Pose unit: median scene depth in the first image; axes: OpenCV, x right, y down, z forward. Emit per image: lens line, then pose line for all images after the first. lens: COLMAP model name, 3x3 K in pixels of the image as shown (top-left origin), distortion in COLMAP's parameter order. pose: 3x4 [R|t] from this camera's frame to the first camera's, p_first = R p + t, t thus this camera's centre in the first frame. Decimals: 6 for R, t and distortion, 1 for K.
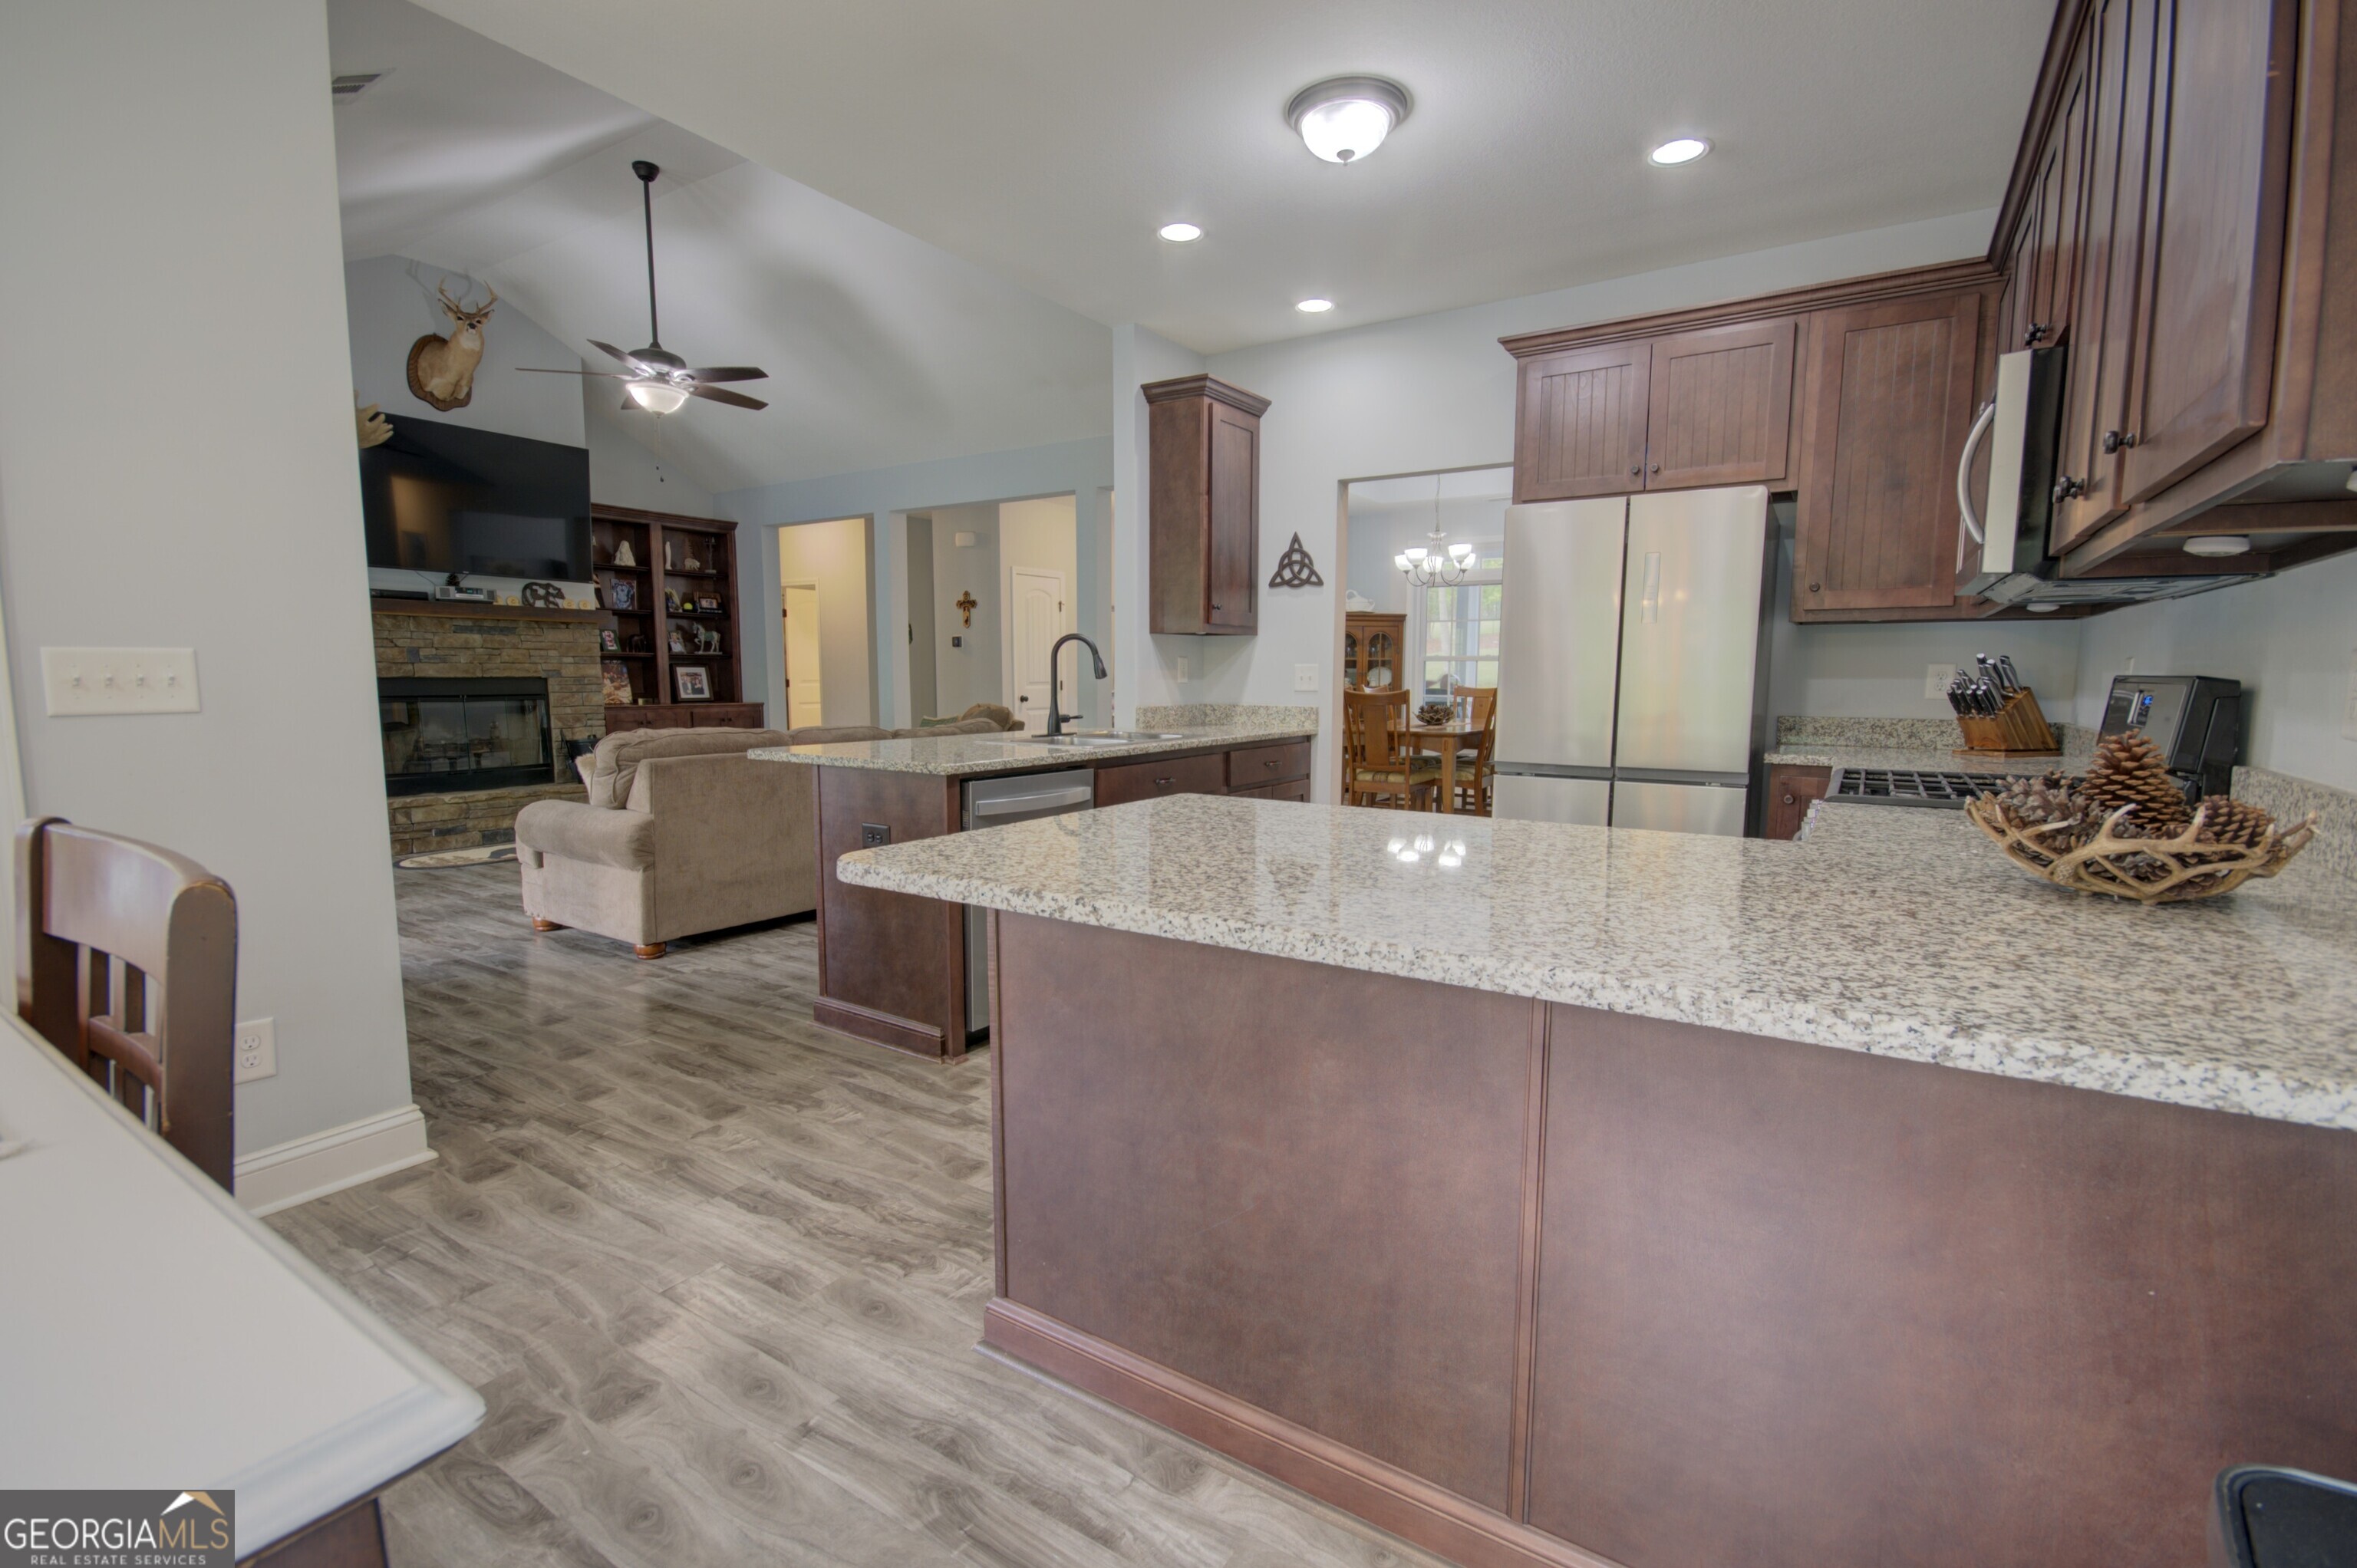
lens RADIAL K [[1047.6, 0, 1188.9], [0, 1047.6, 792.8], [0, 0, 1]] dist [0.003008, 0.000400]
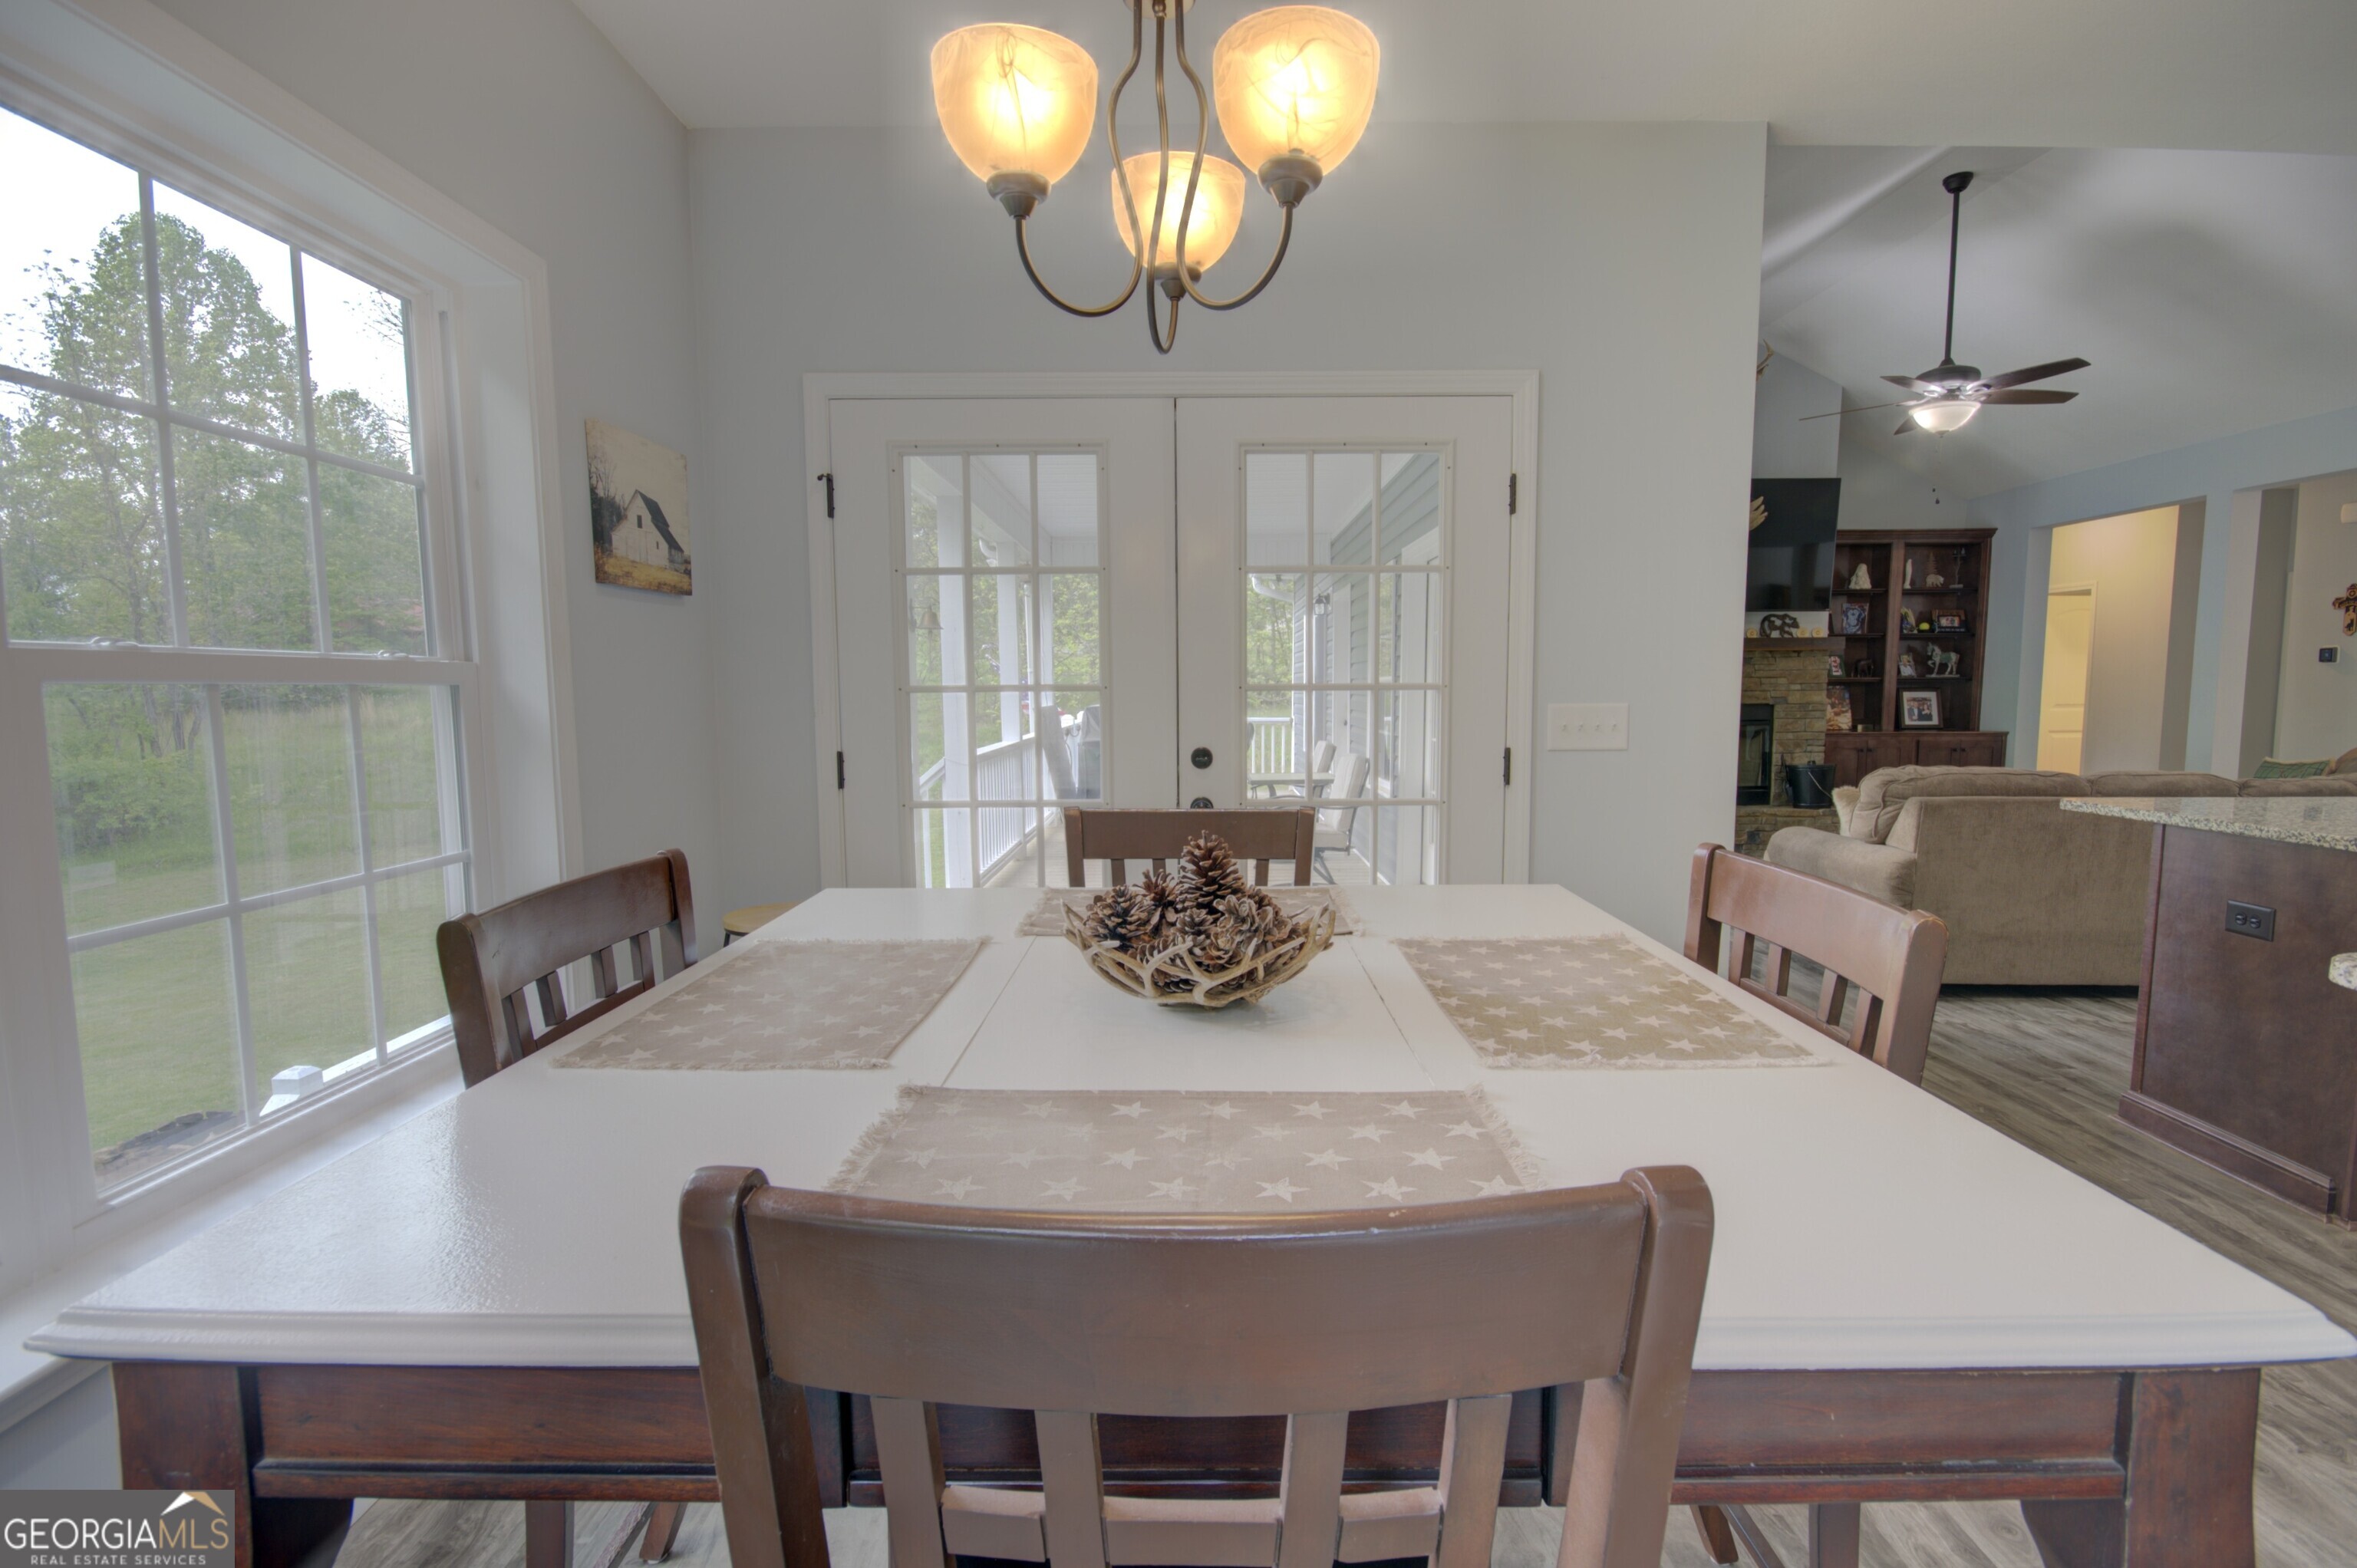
lens RADIAL K [[1067.1, 0, 1189.7], [0, 1067.1, 792.5], [0, 0, 1]] dist [0.029778, -0.021622]
pose [[0.538973, 0.074567, -0.839016, -0.027121], [-0.088924, 0.995545, 0.031355, -0.005513], [0.837616, 0.057710, 0.543203, -0.088478]]
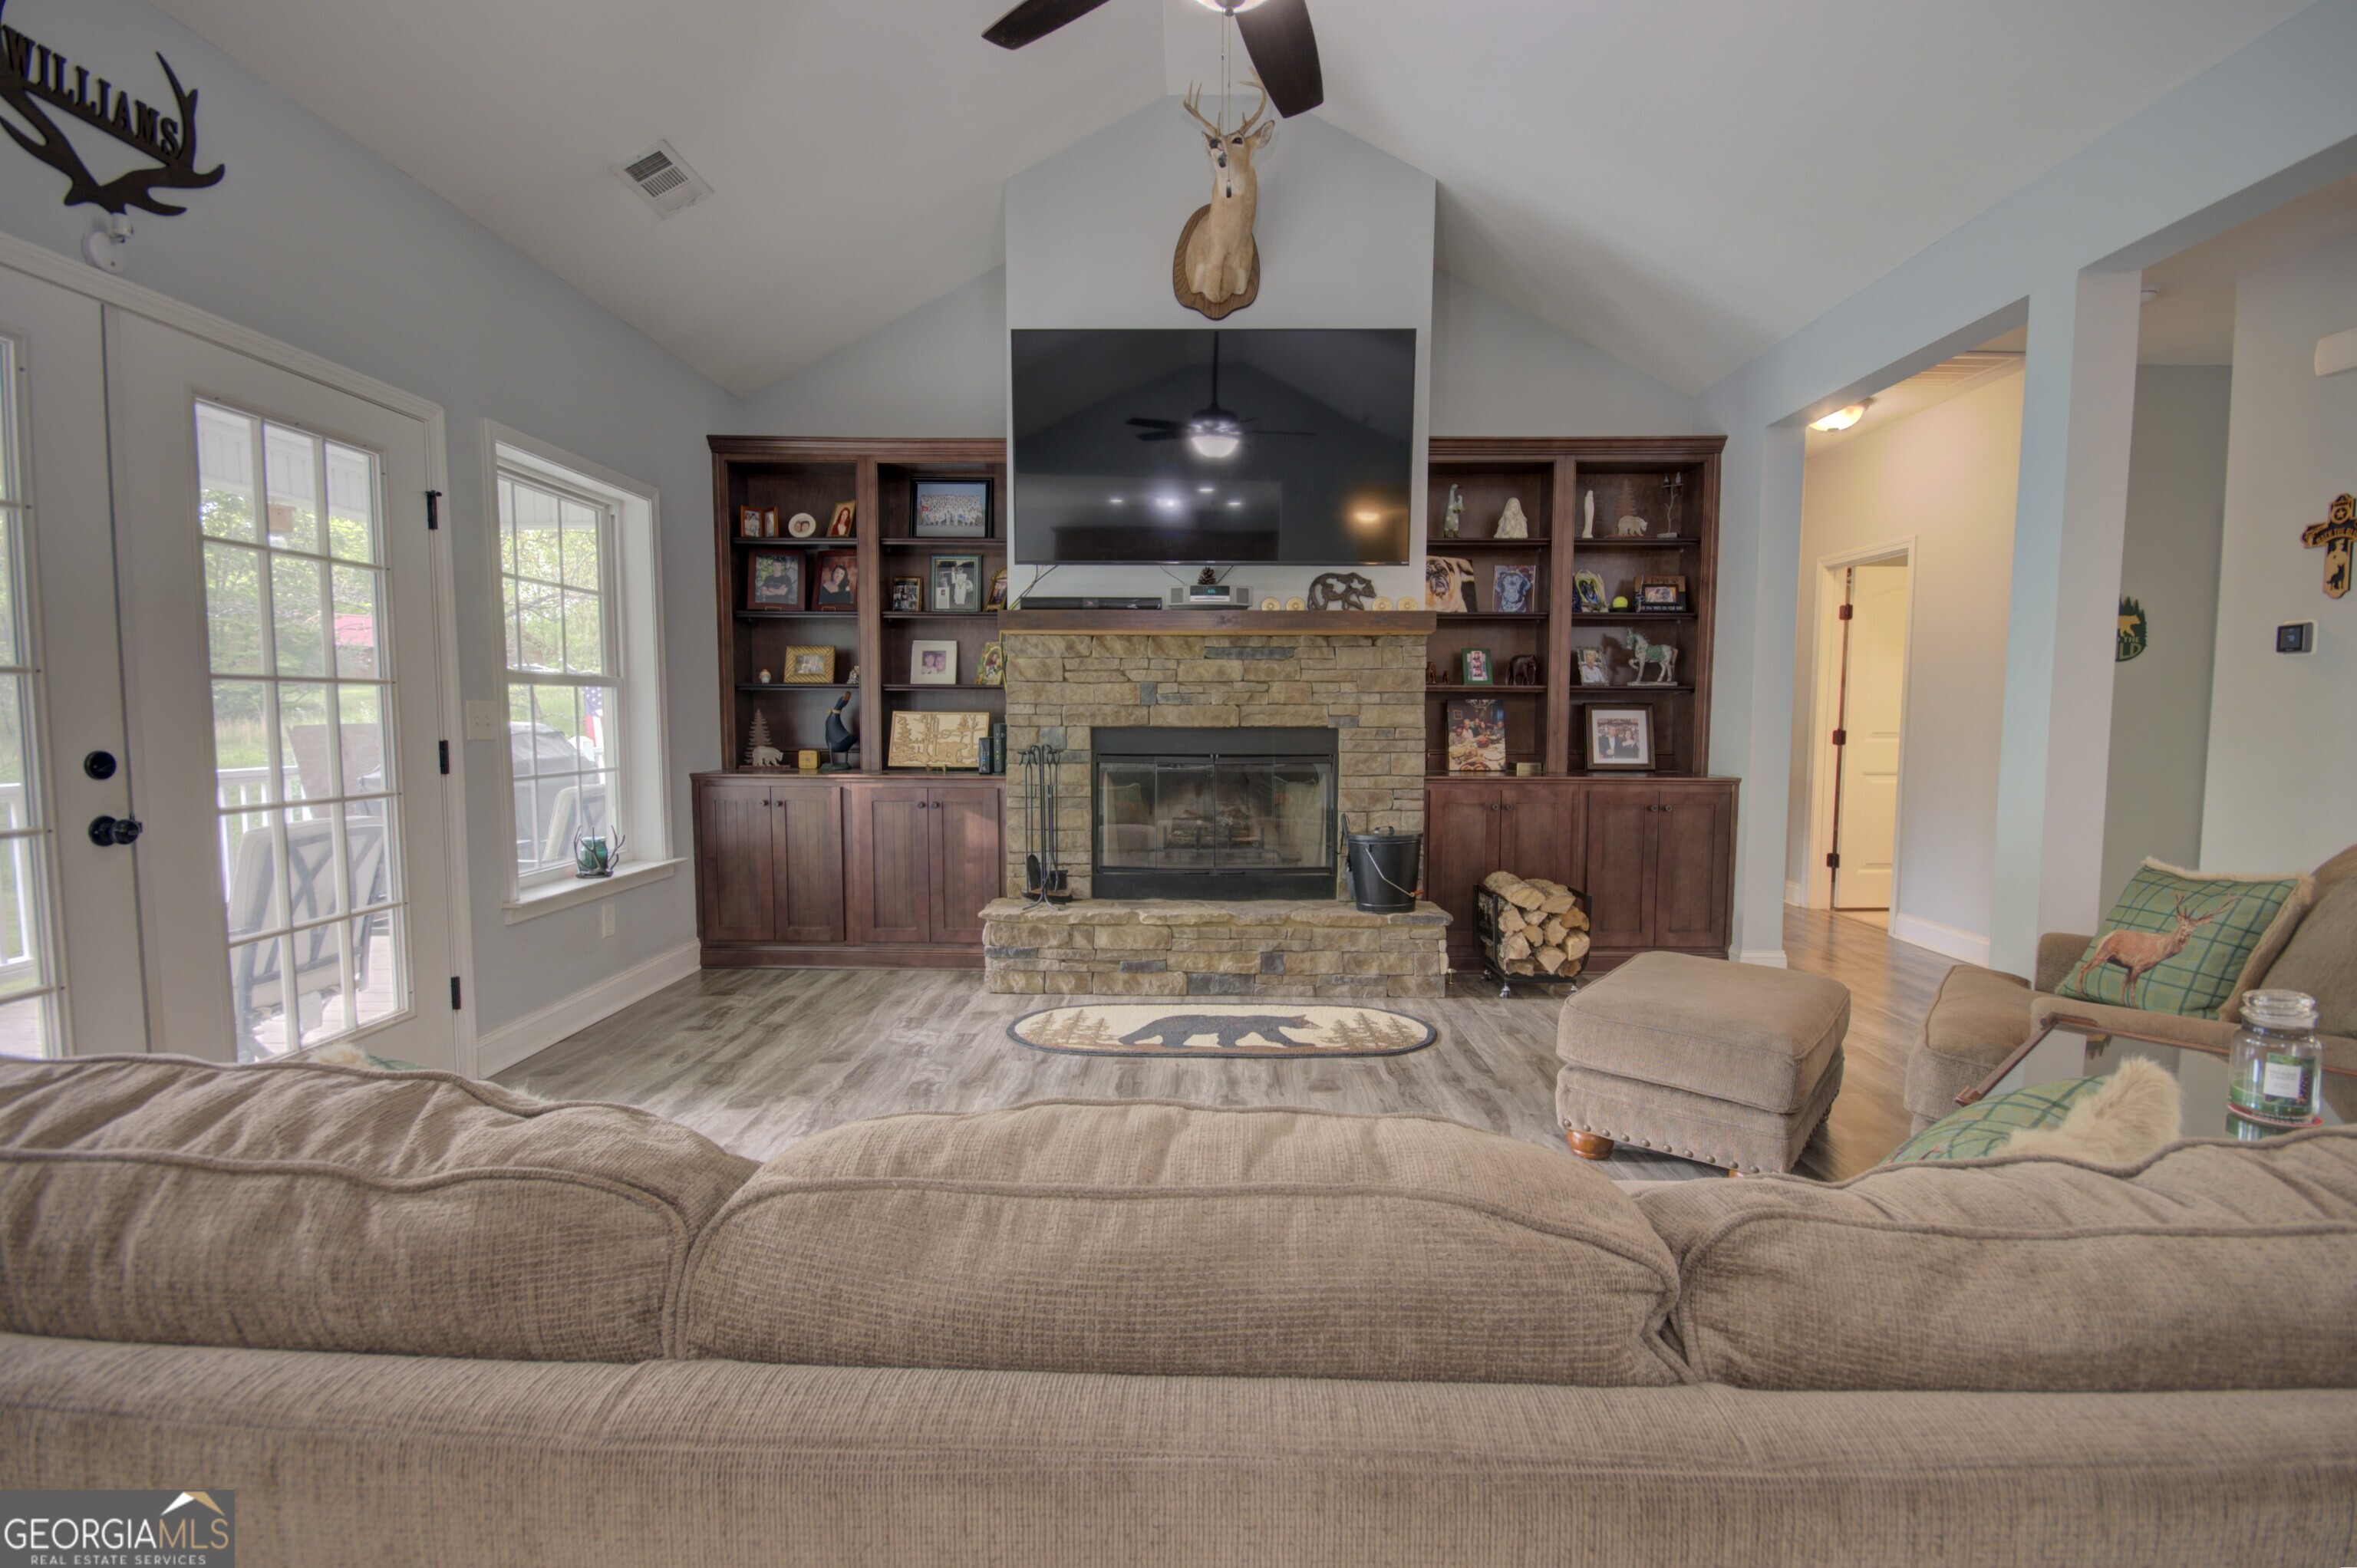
lens RADIAL K [[1032.3, 0, 1184.6], [0, 1032.3, 789.3], [0, 0, 1]] dist [-0.010352, -0.000299]
pose [[0.527252, 0.061734, -0.847463, -0.200876], [-0.097646, 0.995152, 0.011742, -0.098536], [0.844080, 0.076560, 0.530724, 0.826237]]
